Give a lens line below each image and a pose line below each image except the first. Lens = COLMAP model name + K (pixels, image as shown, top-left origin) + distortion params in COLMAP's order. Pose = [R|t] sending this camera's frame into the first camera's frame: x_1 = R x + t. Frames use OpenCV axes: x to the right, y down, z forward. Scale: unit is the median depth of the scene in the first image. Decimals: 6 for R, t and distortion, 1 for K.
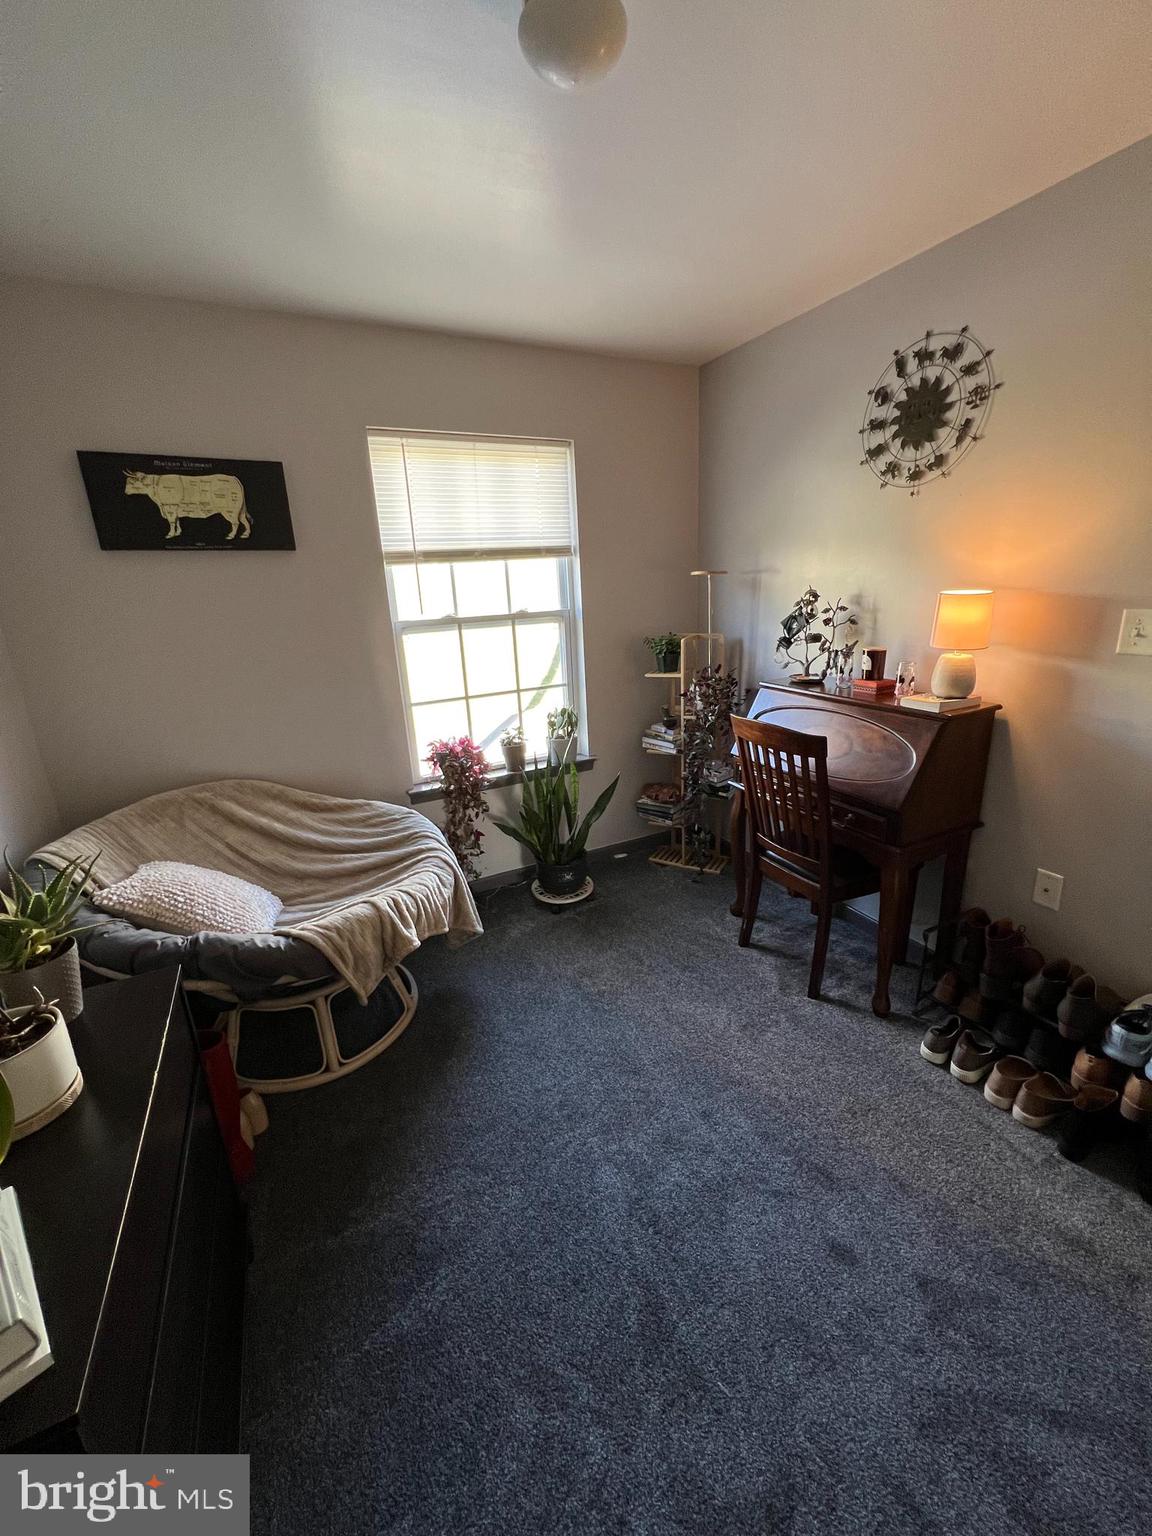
lens RADIAL K [[612.5, 0, 573.7], [0, 612.5, 764.8], [0, 0, 1]] dist [-0.001219, 0.000695]
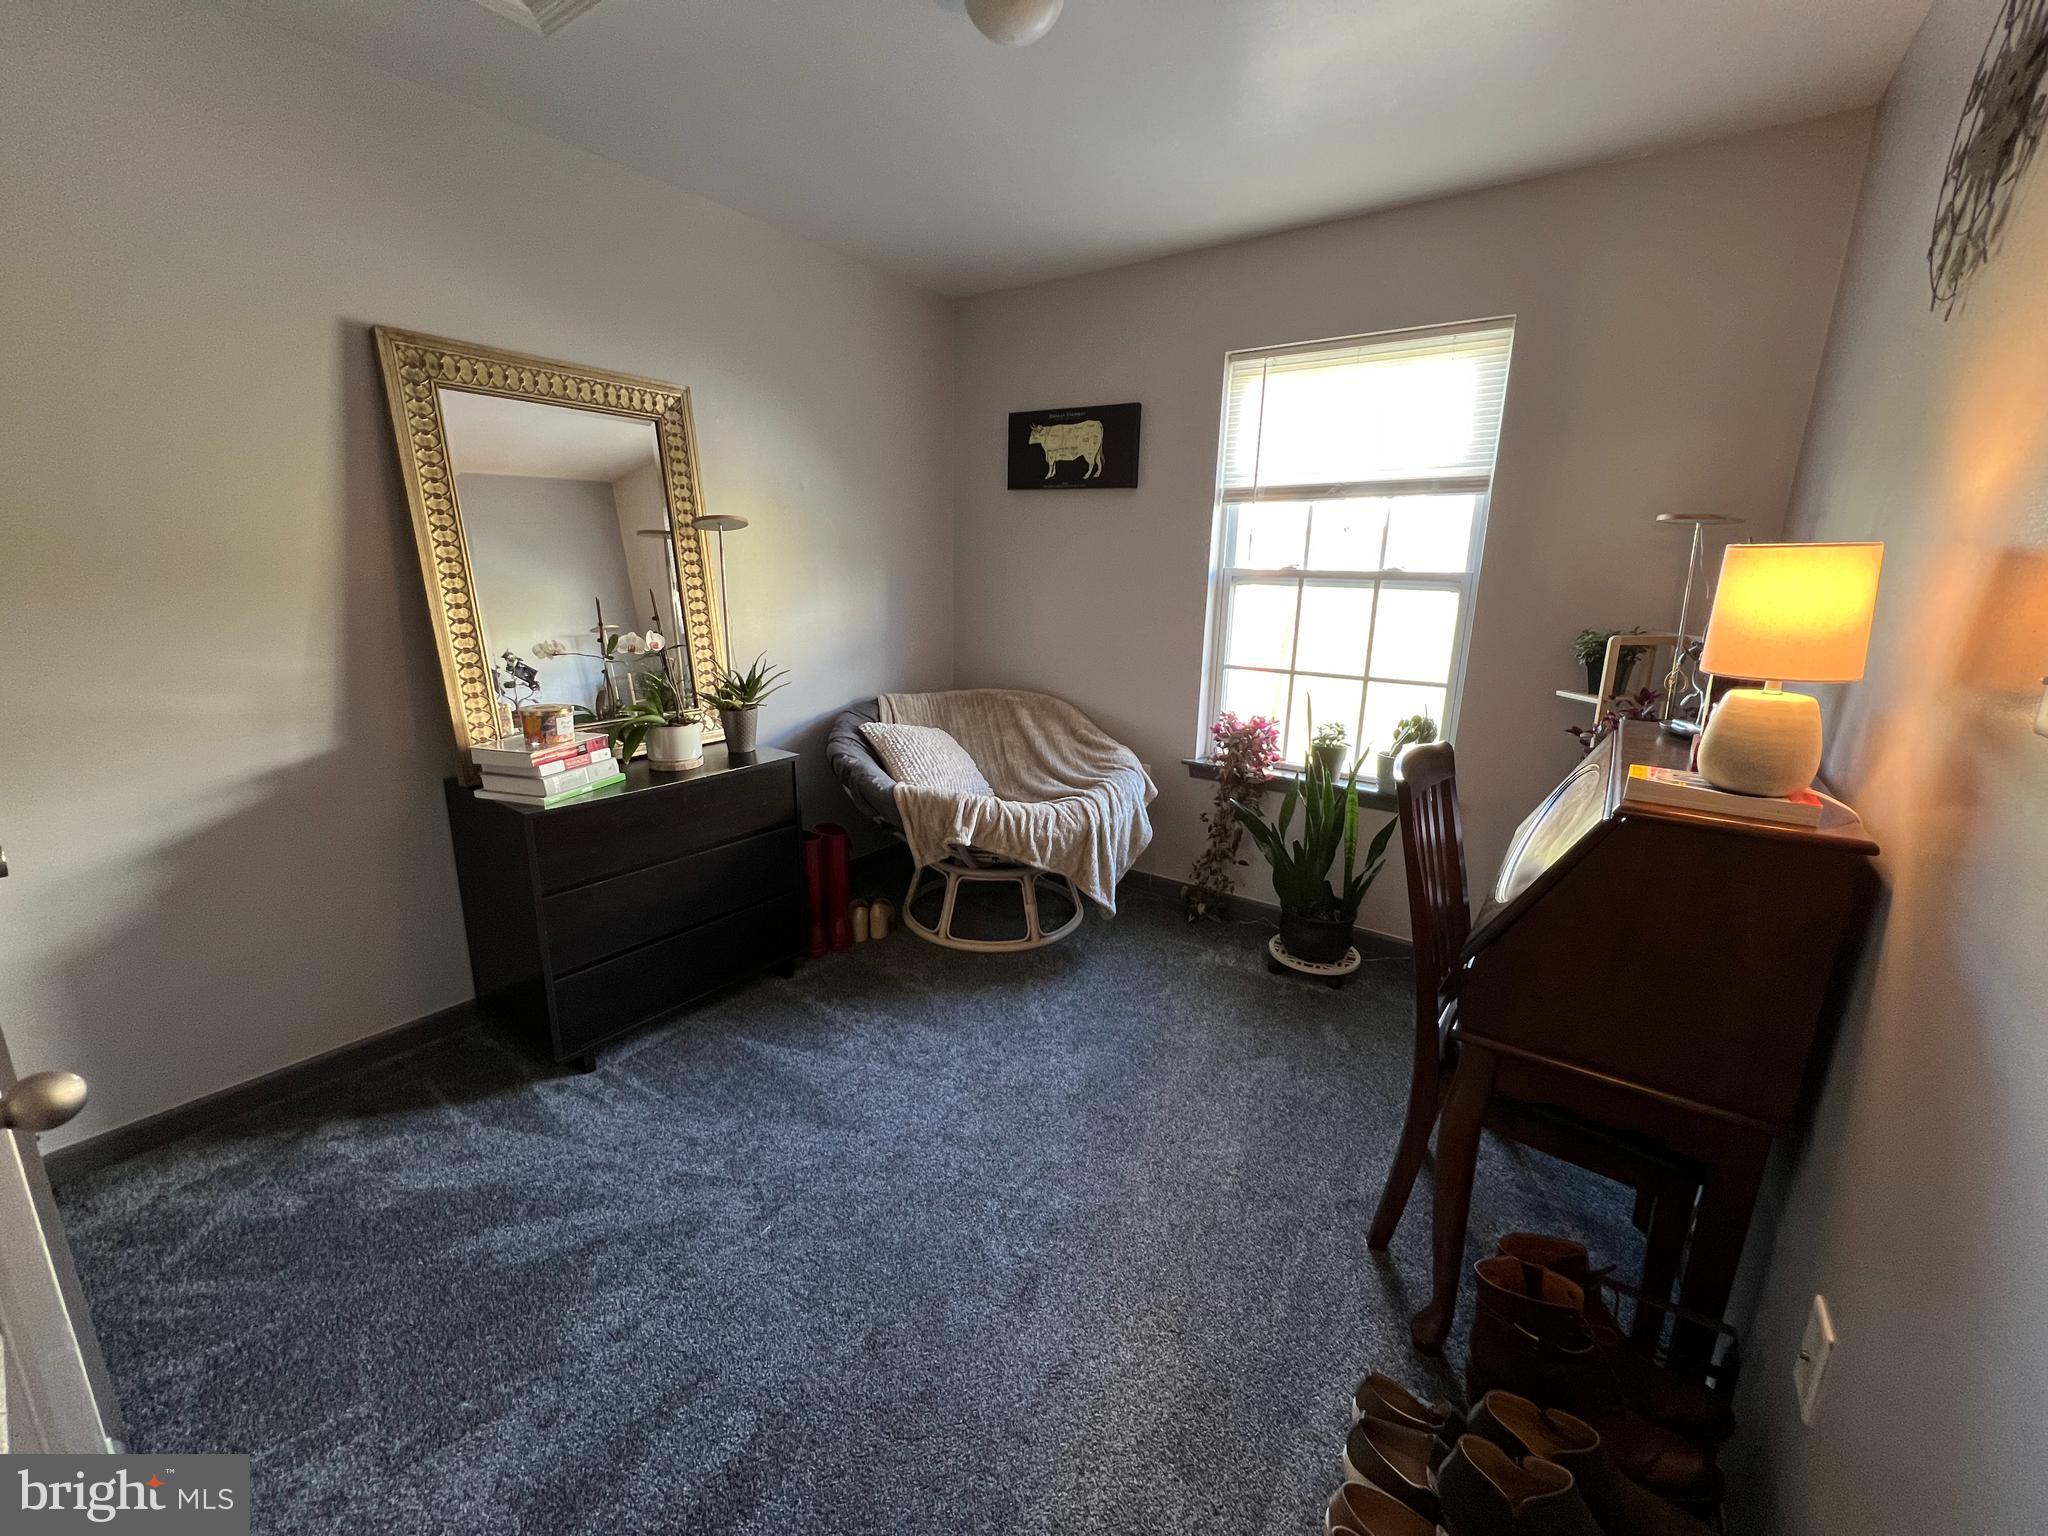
lens RADIAL K [[816.7, 0, 1017.2], [0, 816.7, 758.5], [0, 0, 1]] dist [-0.001219, 0.000695]
pose [[0.457414, 0.264490, -0.849010, 0.706260], [-0.291458, 0.946597, 0.137865, -0.055441], [0.840134, 0.184389, 0.510074, 0.225774]]
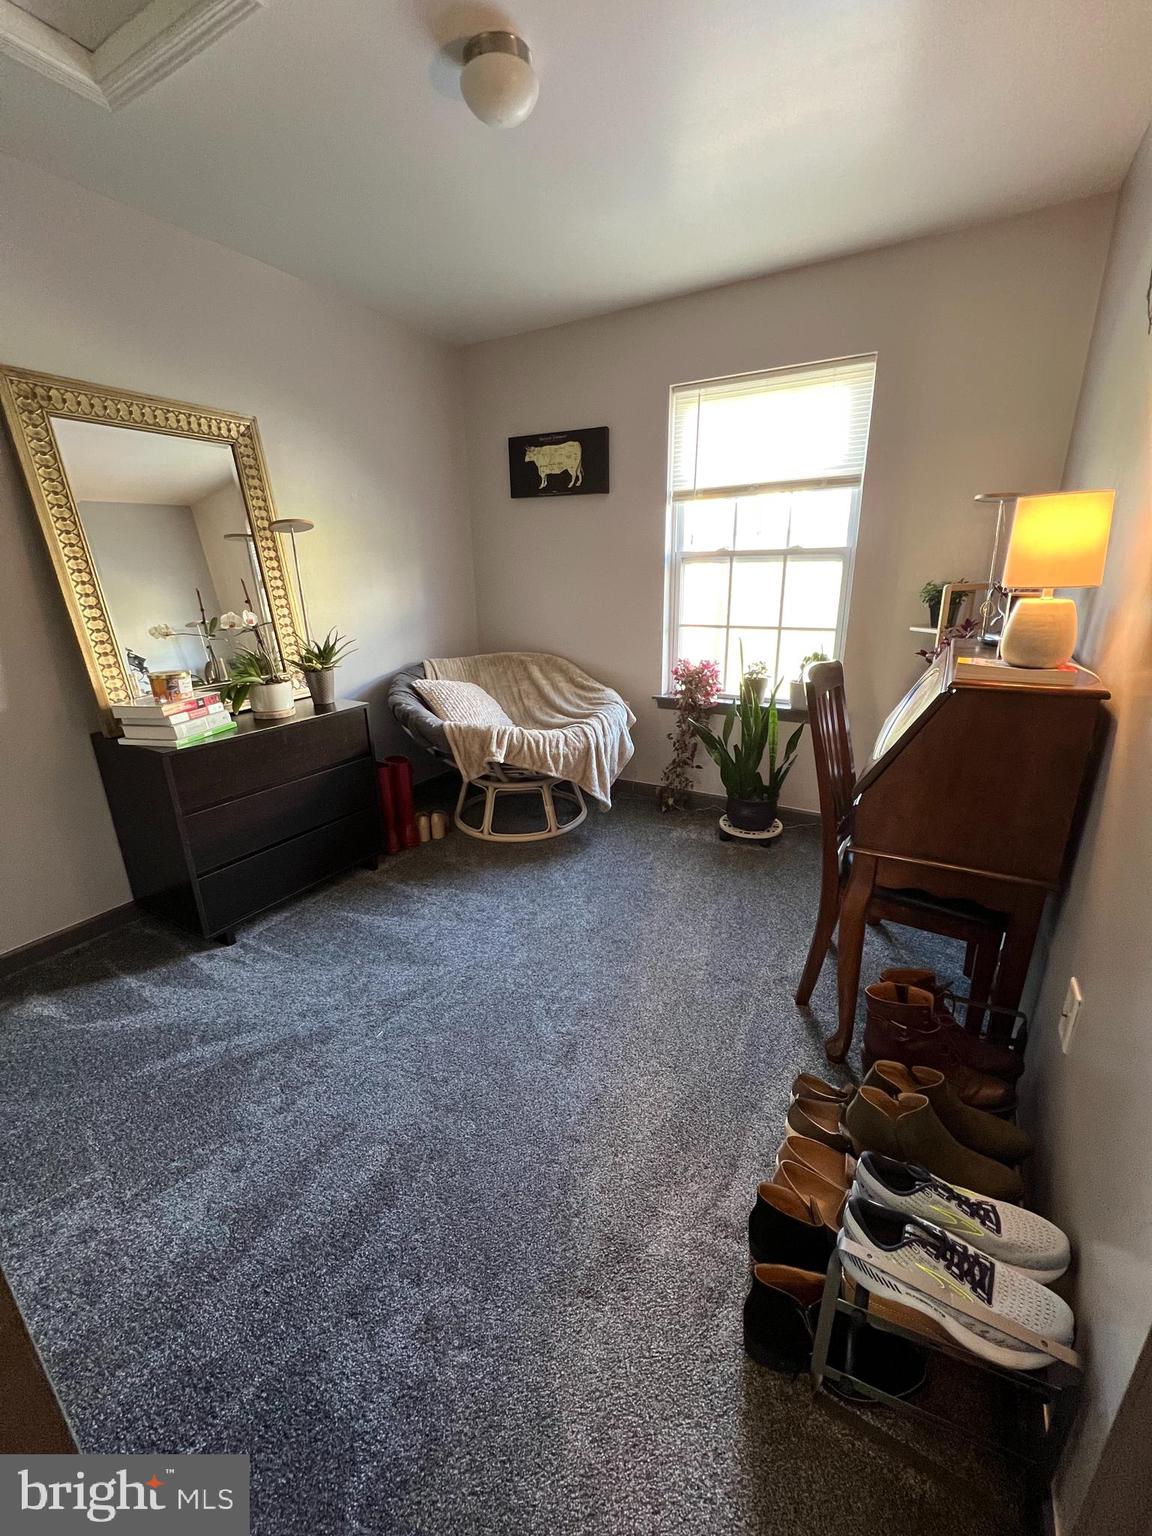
lens RADIAL K [[612.5, 0, 579.2], [0, 612.5, 763.5], [0, 0, 1]] dist [-0.001219, 0.000695]
pose [[0.546115, 0.294029, -0.784414, 0.731214], [-0.247868, 0.951167, 0.183966, -0.016048], [0.800200, 0.093965, 0.592327, 0.202280]]
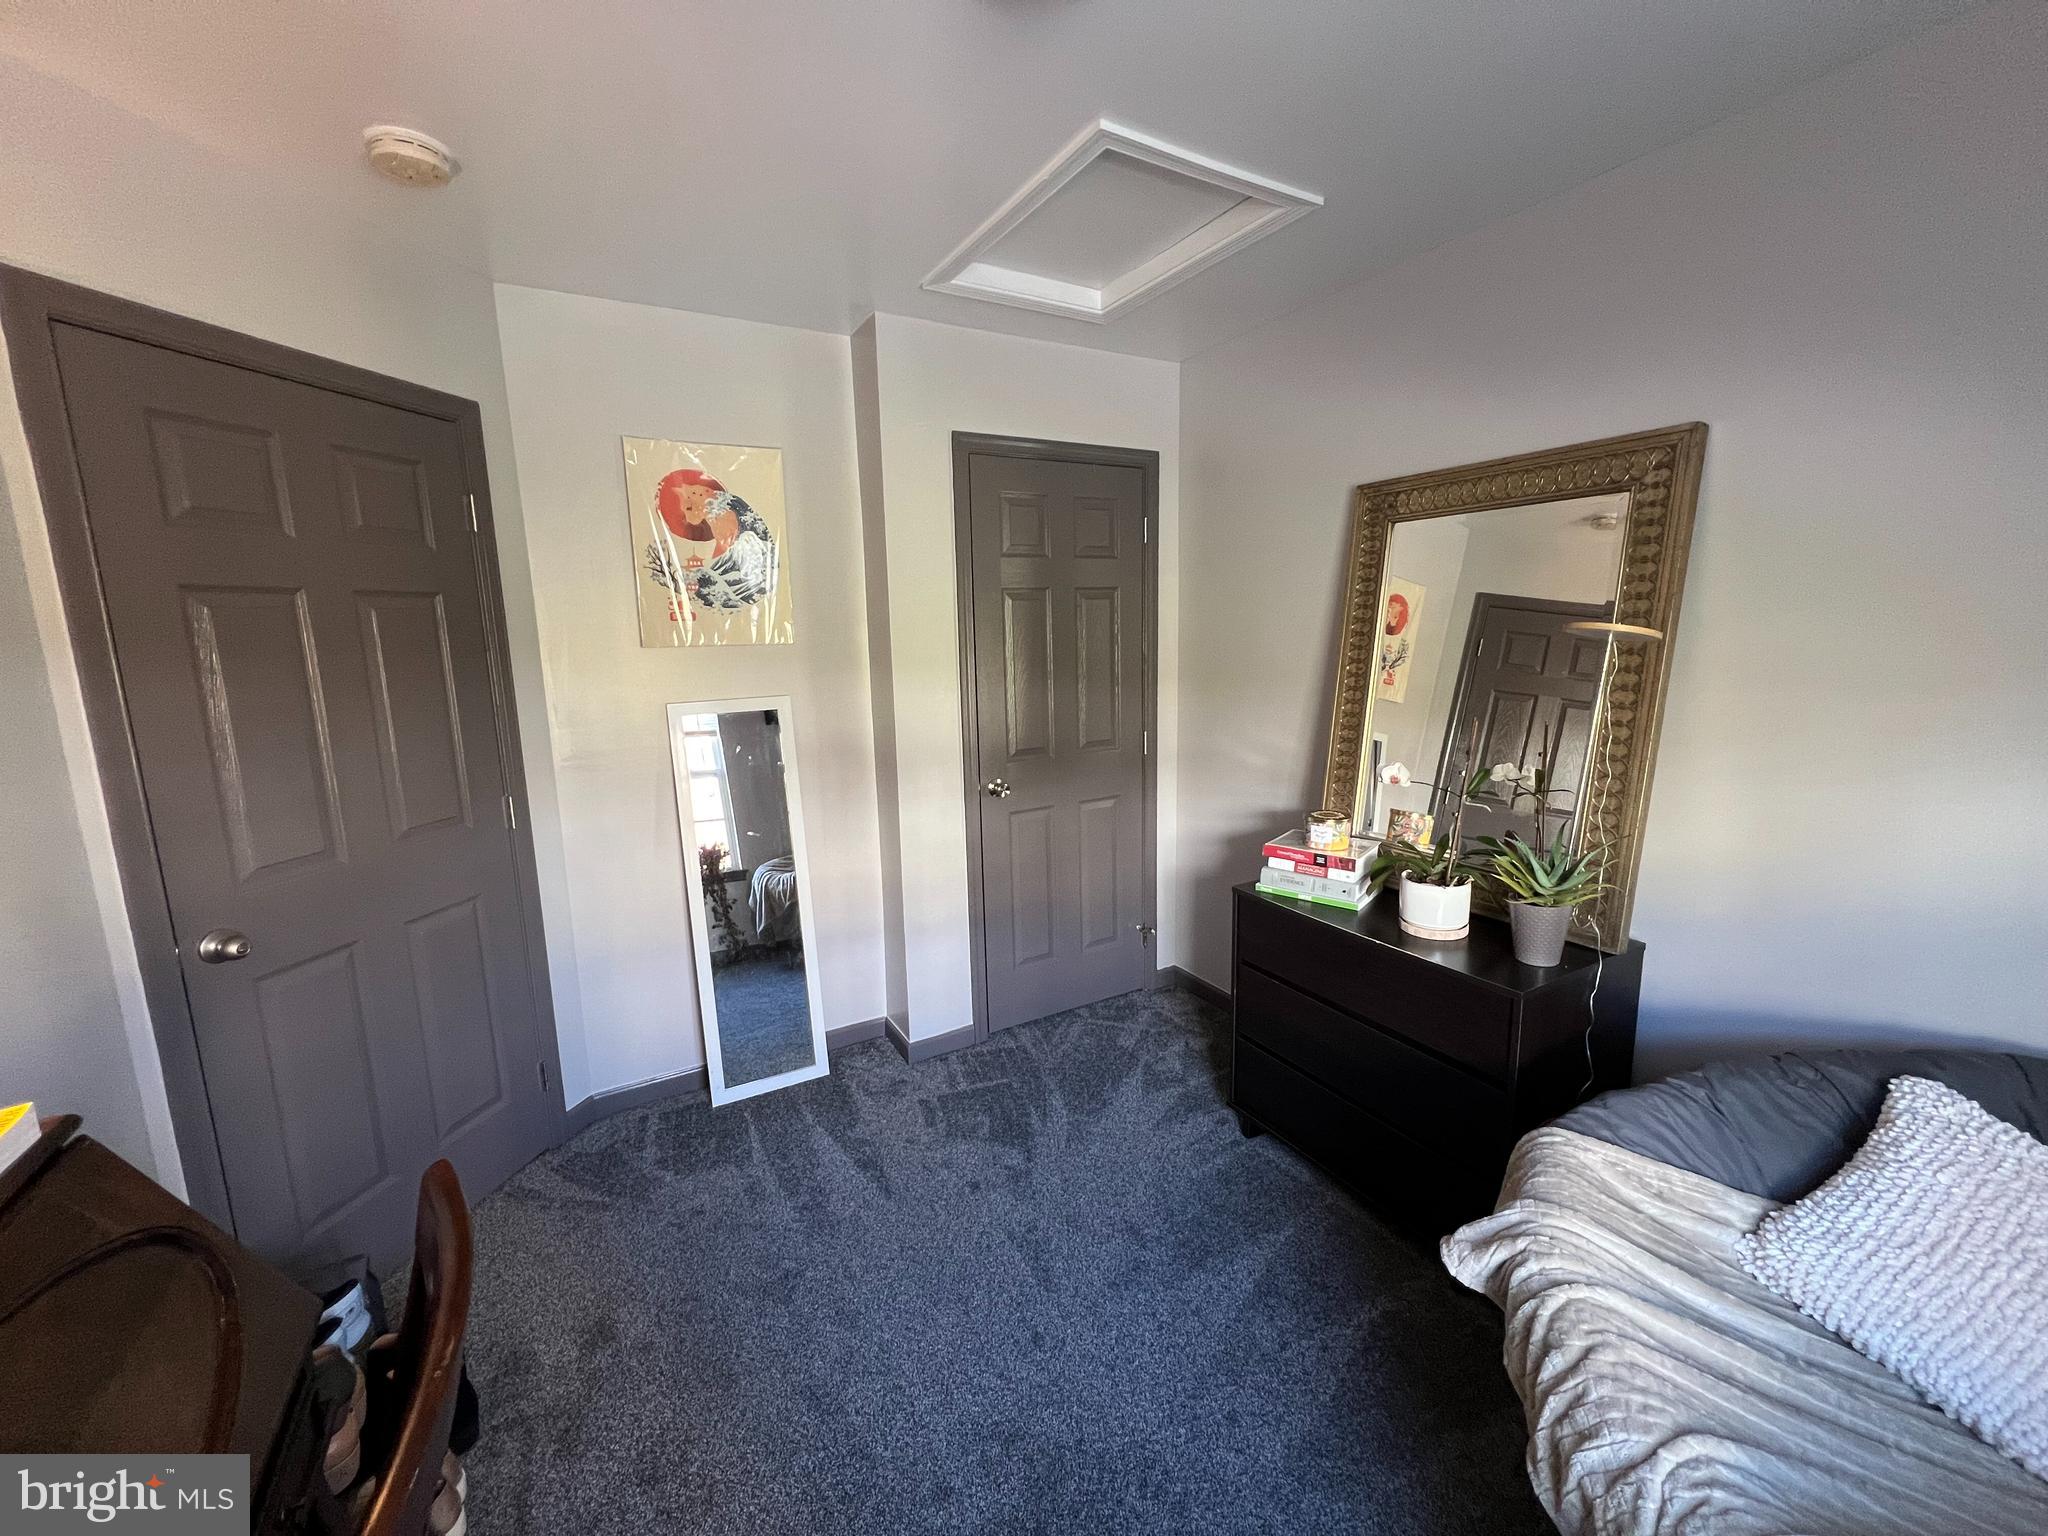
lens RADIAL K [[816.7, 0, 1022.1], [0, 816.7, 765.6], [0, 0, 1]] dist [-0.001219, 0.000695]
pose [[-0.995816, 0.078379, -0.046983, 0.096708], [0.049305, 0.893719, 0.445909, -0.318771], [0.076940, 0.441726, -0.893844, 1.016215]]
